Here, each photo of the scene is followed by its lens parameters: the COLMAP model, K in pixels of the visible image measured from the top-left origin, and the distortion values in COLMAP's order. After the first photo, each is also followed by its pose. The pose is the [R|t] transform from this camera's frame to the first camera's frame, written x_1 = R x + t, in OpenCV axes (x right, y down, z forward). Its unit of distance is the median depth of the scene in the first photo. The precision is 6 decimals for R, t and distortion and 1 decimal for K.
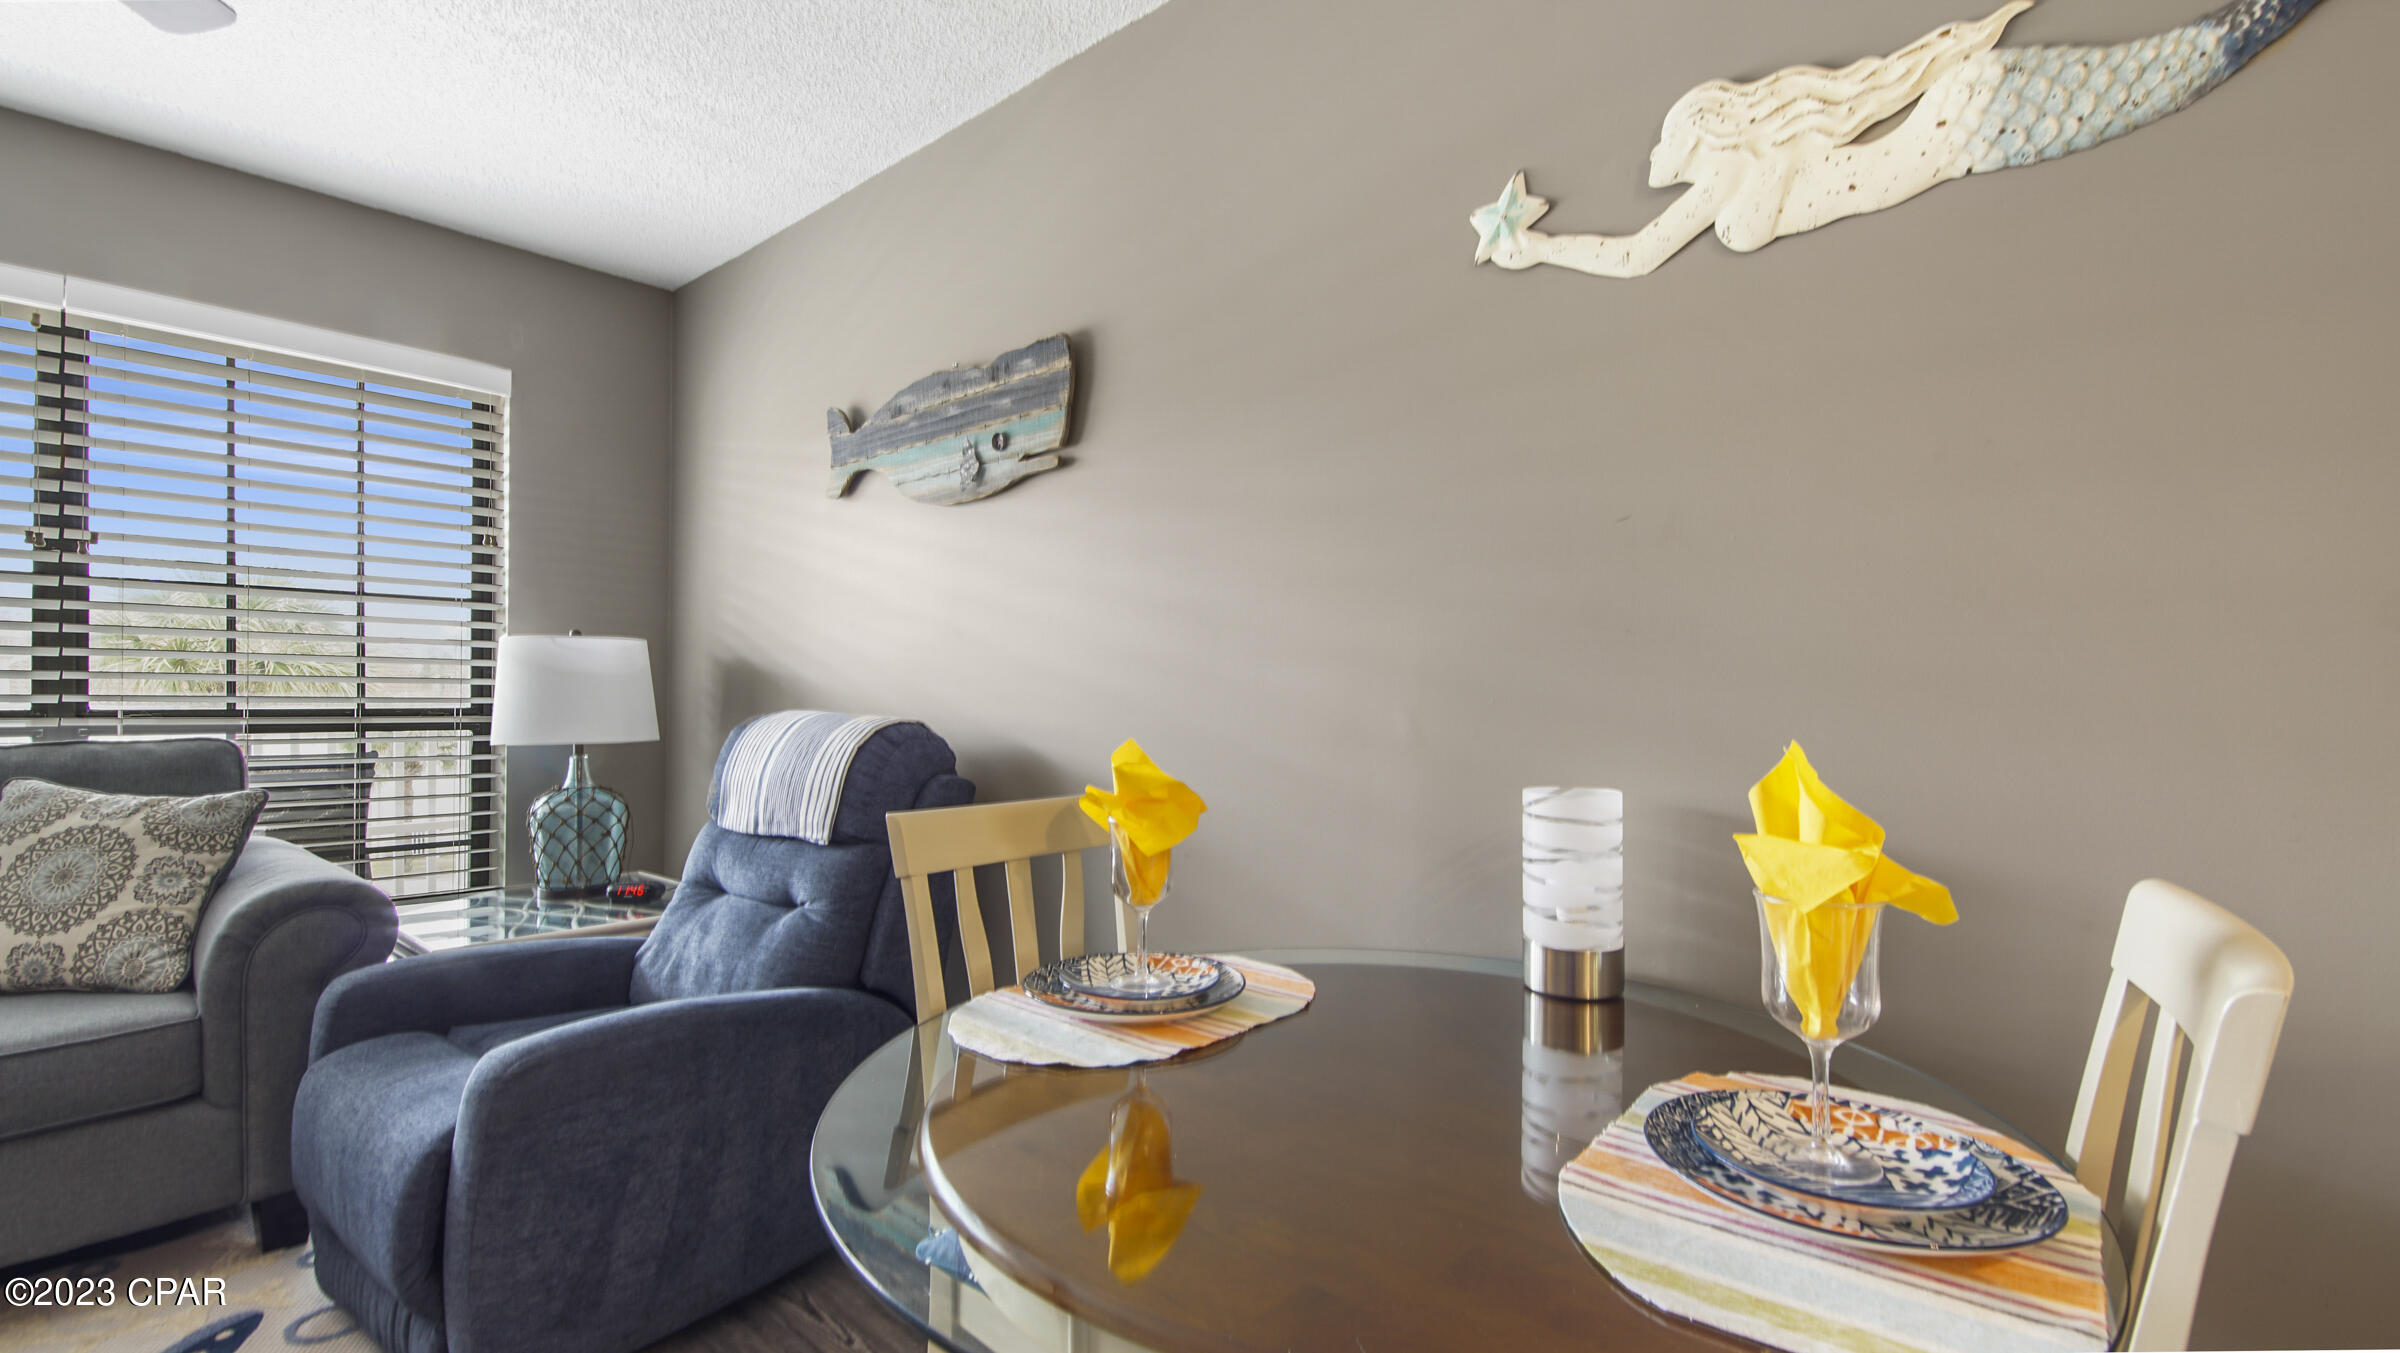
lens RADIAL K [[1134.8, 0, 1069.2], [0, 1134.8, 700.3], [0, 0, 1]] dist [0.037837, -0.020754]
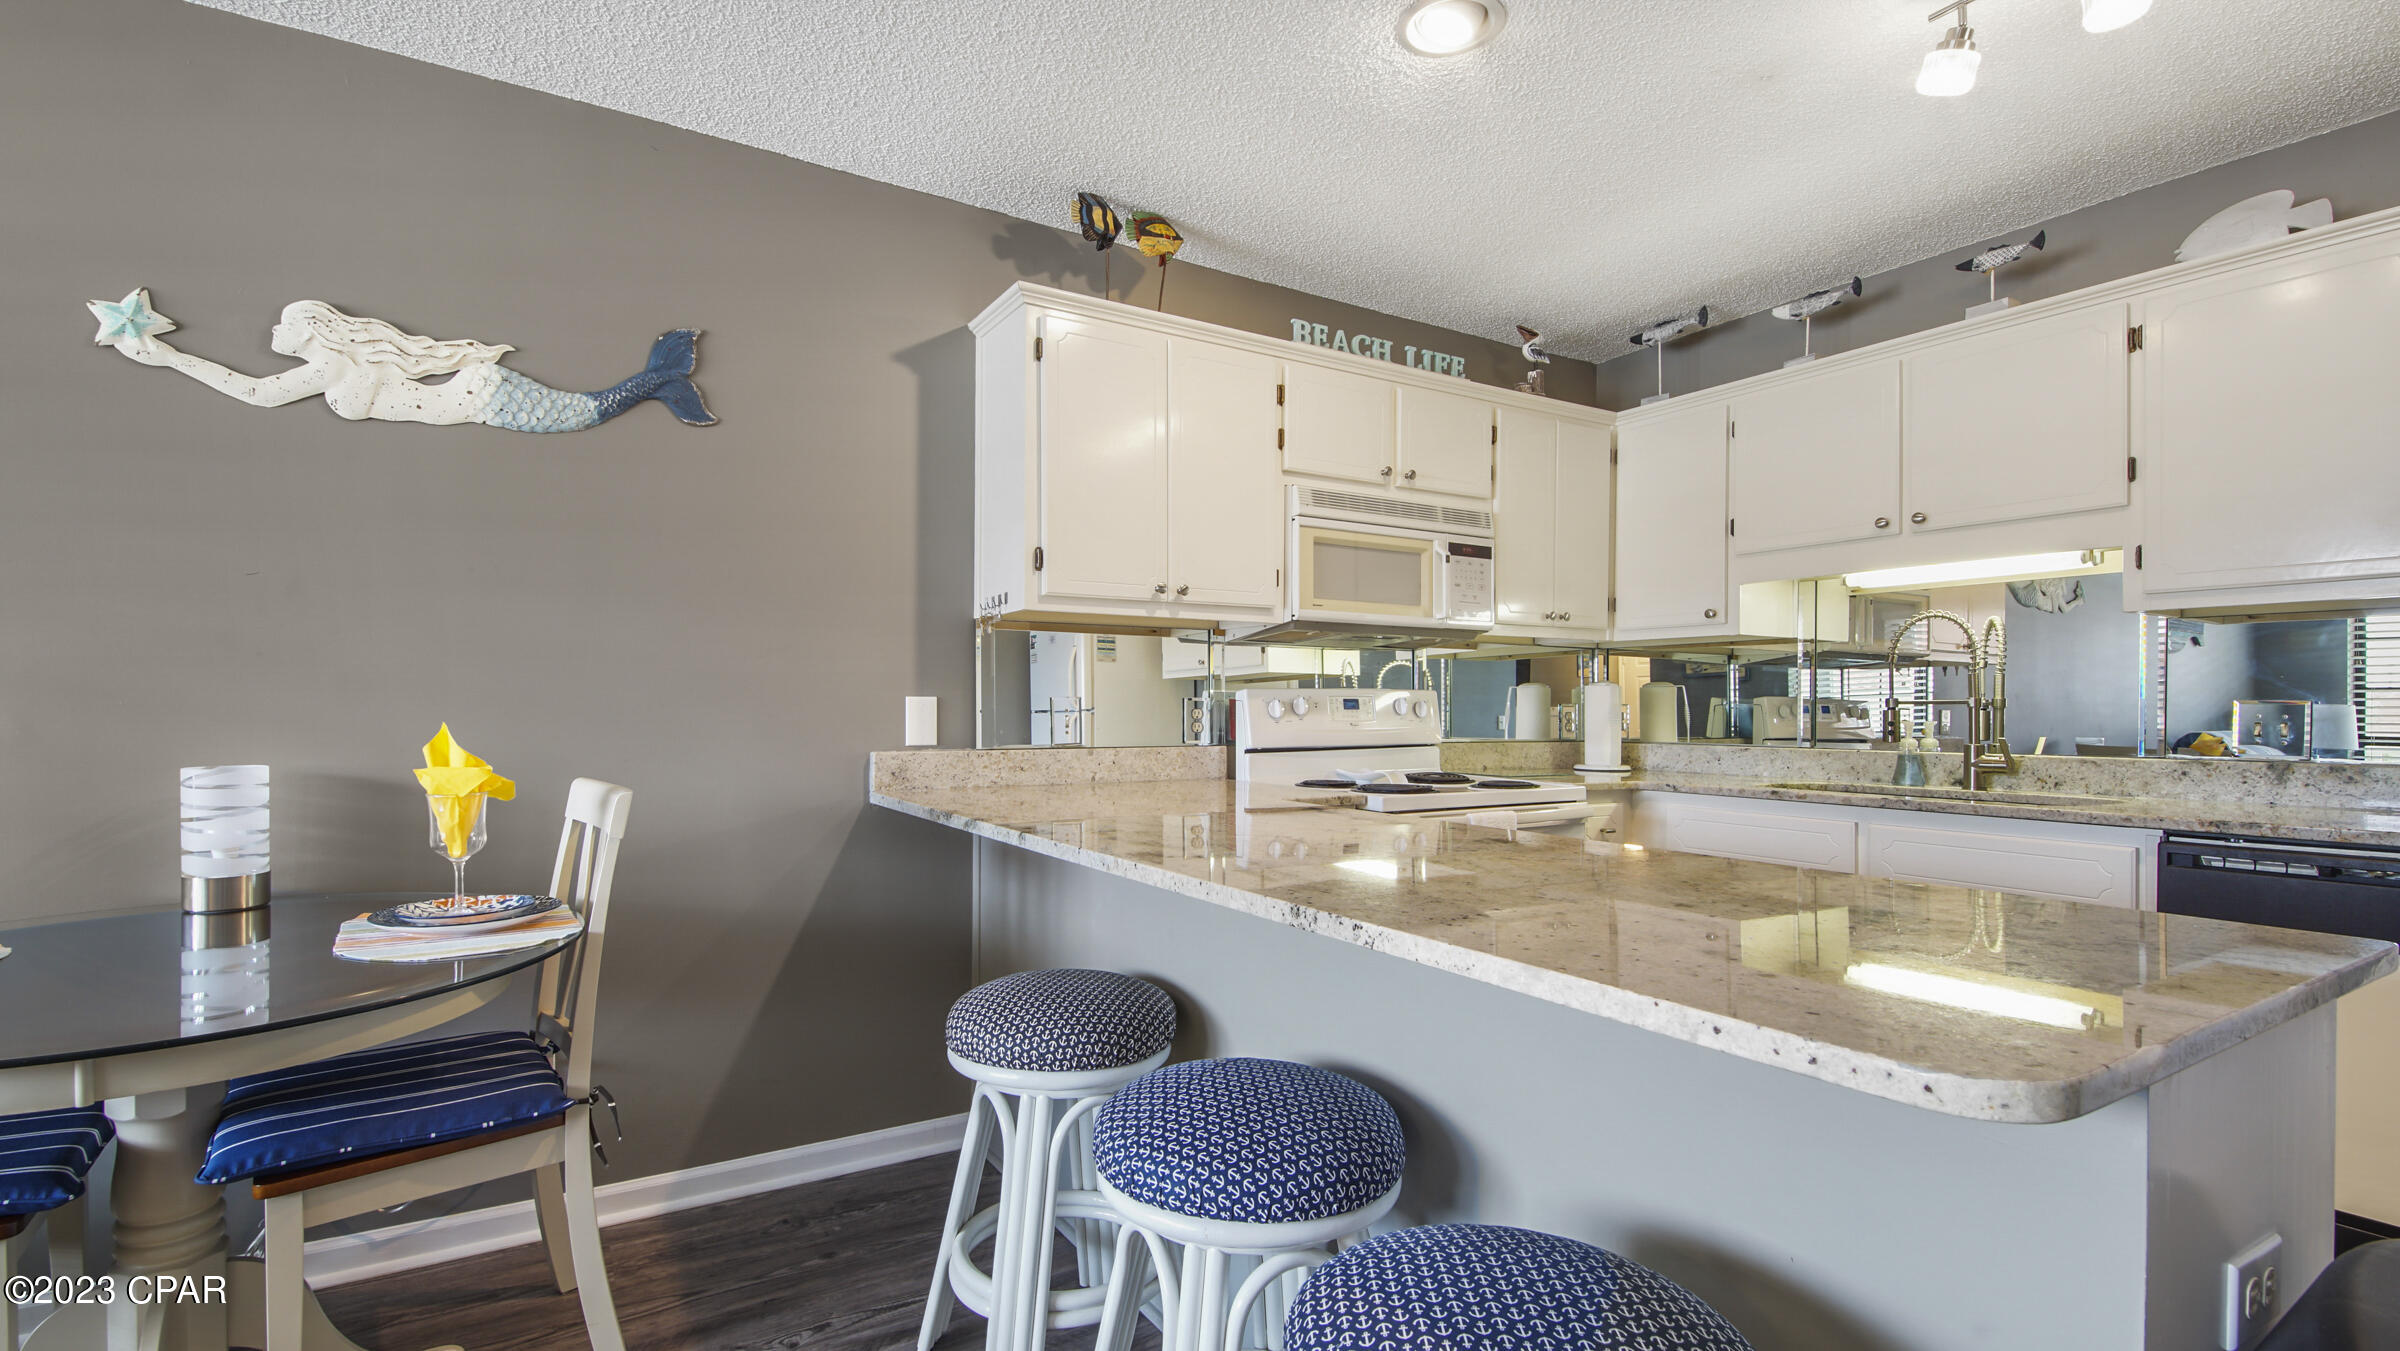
lens RADIAL K [[1058.2, 0, 1231.2], [0, 1058.2, 711.6], [0, 0, 1]] dist [0.030321, -0.015805]
pose [[0.220423, -0.014825, 0.975292, -0.555795], [-0.001459, 0.999878, 0.015528, -0.010242], [-0.975403, -0.004845, 0.220374, -0.485211]]
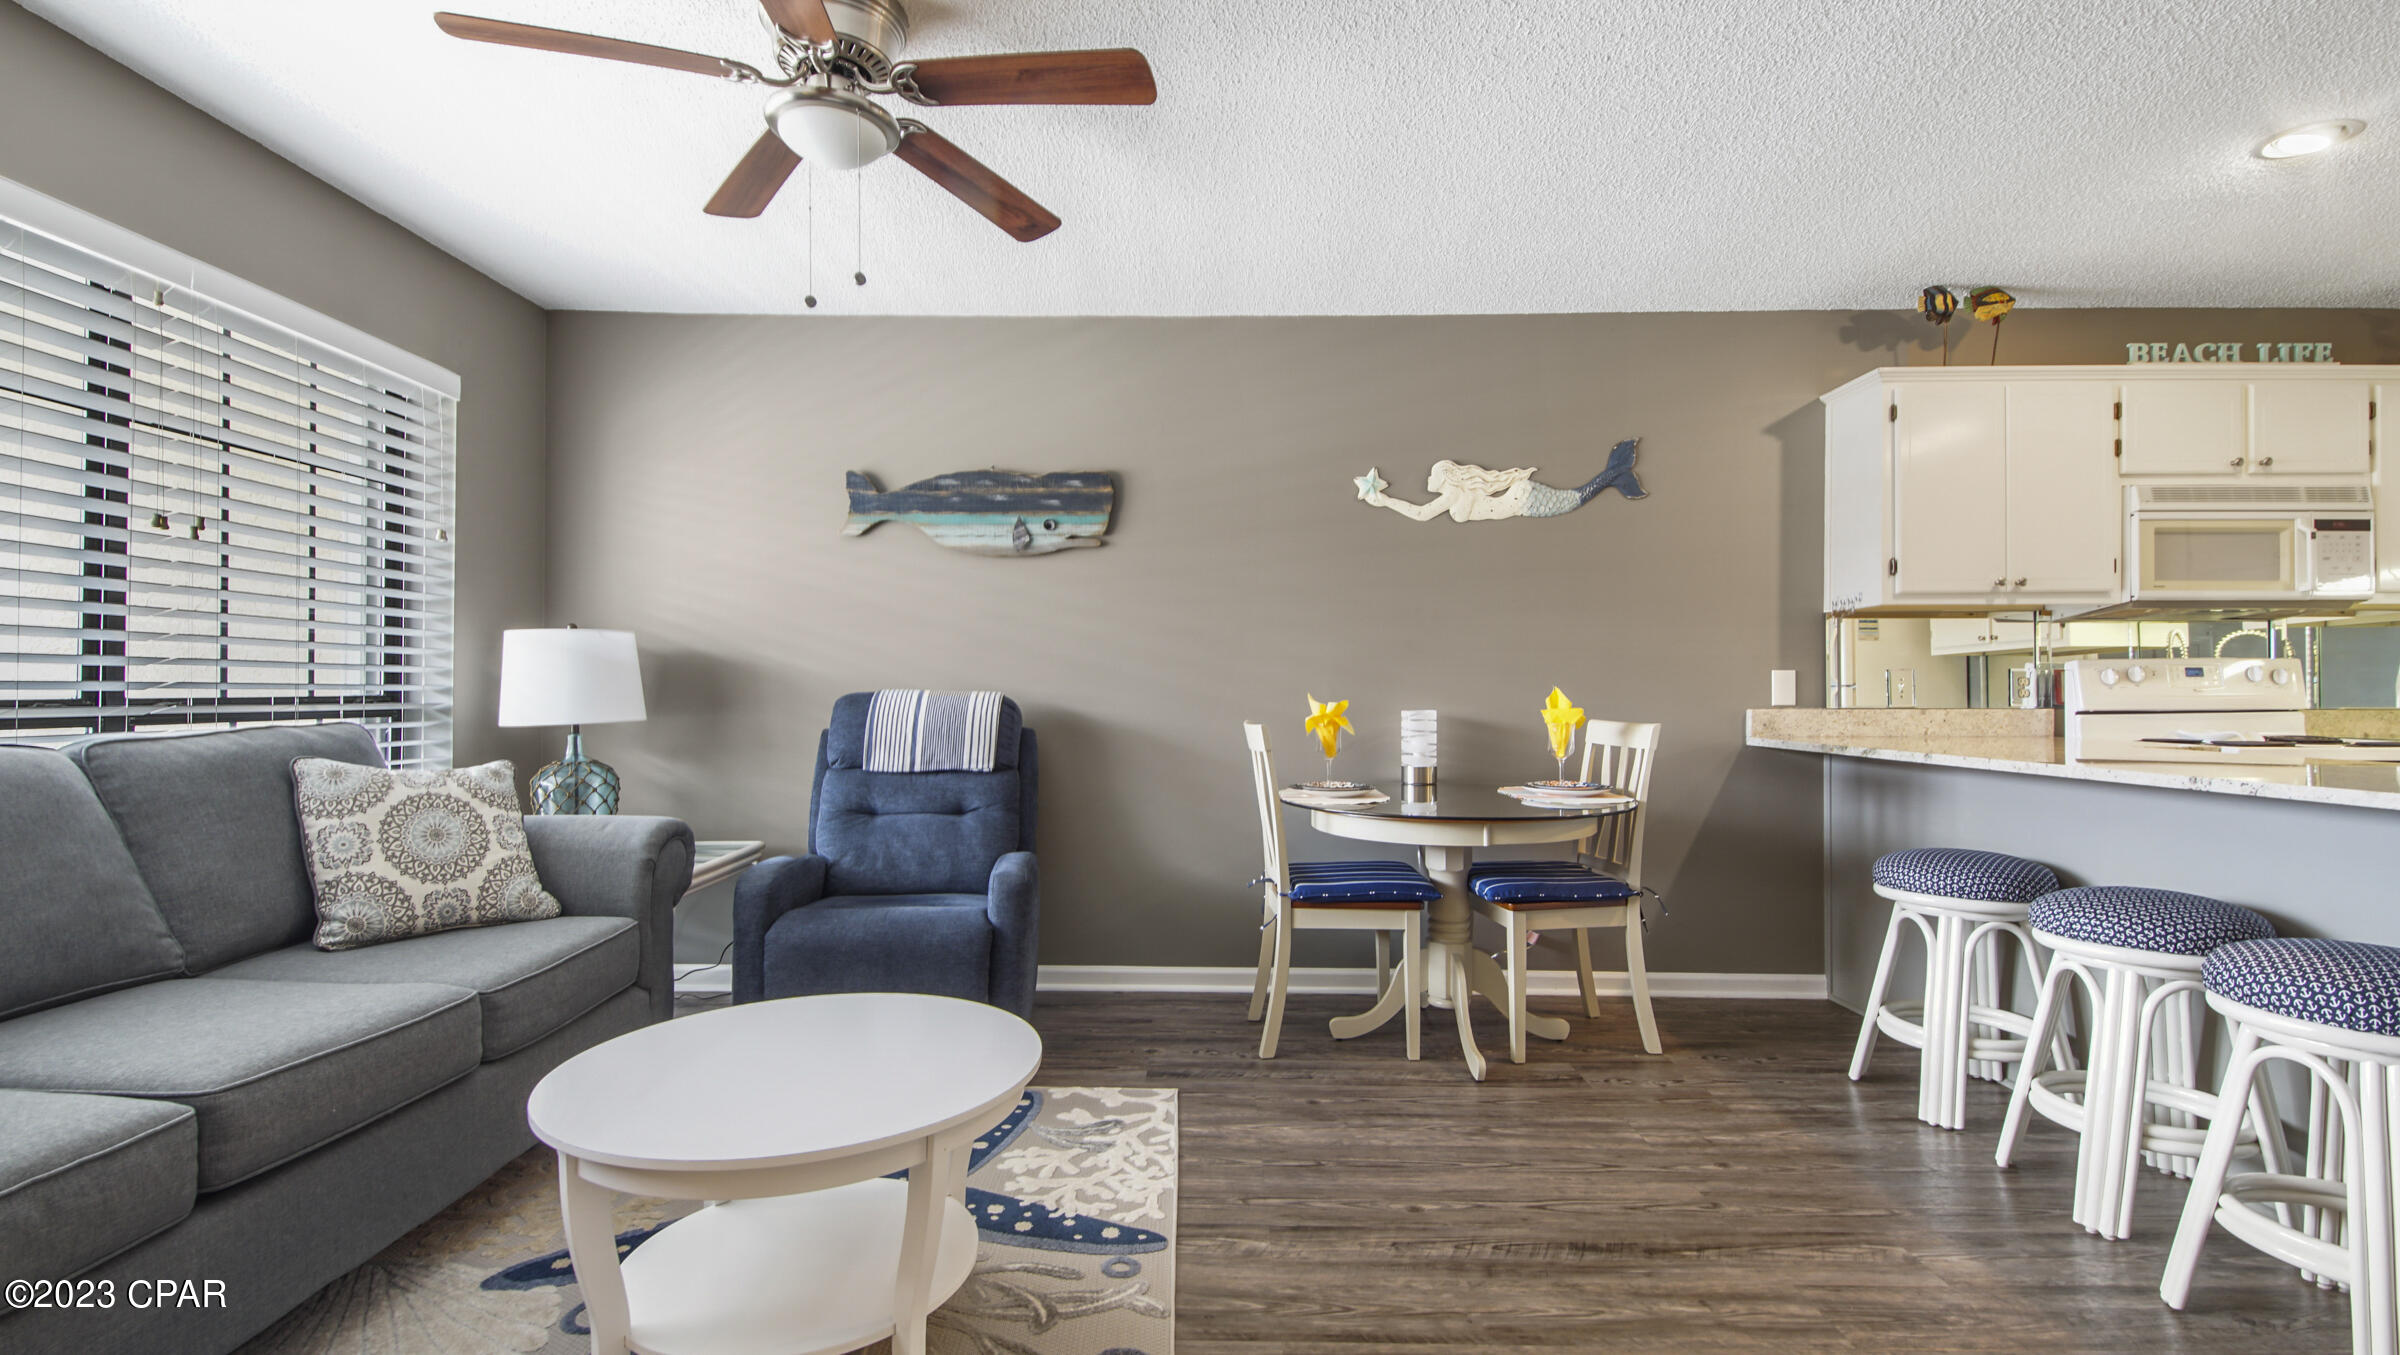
lens RADIAL K [[1052.4, 0, 1228.8], [0, 1052.4, 694.5], [0, 0, 1]] dist [0.032802, -0.021480]
pose [[0.728246, -0.013753, 0.685178, -1.553961], [0.009632, 0.999905, 0.009833, 0.011966], [-0.685248, -0.000562, 0.728309, -0.504513]]
